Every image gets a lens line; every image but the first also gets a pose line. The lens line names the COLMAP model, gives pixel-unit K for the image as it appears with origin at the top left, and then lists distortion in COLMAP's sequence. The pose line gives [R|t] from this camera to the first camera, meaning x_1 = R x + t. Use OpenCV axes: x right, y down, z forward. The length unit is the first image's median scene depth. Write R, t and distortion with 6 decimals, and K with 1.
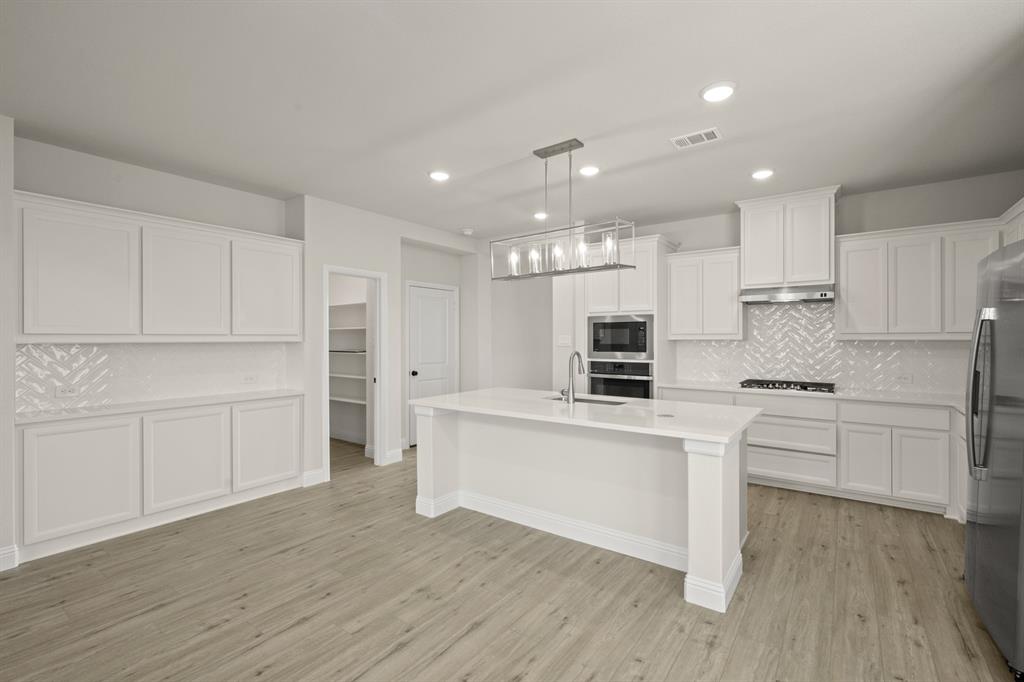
lens RADIAL K [[456.9, 0, 515.9], [0, 456.9, 340.5], [0, 0, 1]] dist [-0.002718, 0.000814]
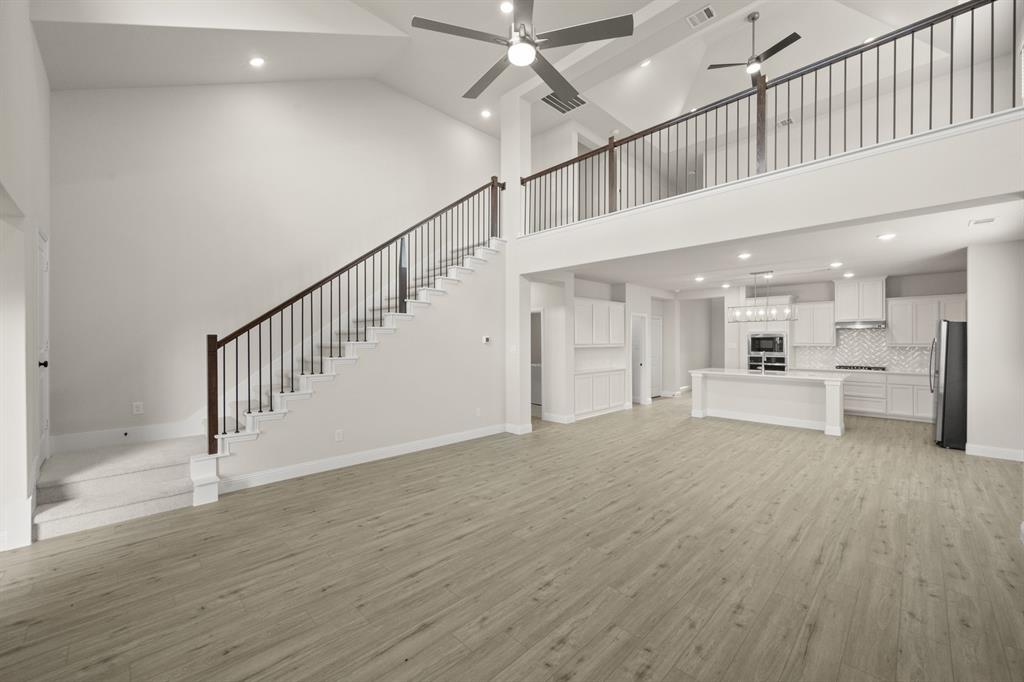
lens RADIAL K [[404.6, 0, 515.1], [0, 404.6, 339.3], [0, 0, 1]] dist [0.001448, 0.000779]
pose [[0.987680, 0.000560, -0.156489, -0.774581], [-0.001872, 0.999964, -0.008234, -0.018390], [0.156479, 0.008425, 0.987645, -1.237799]]
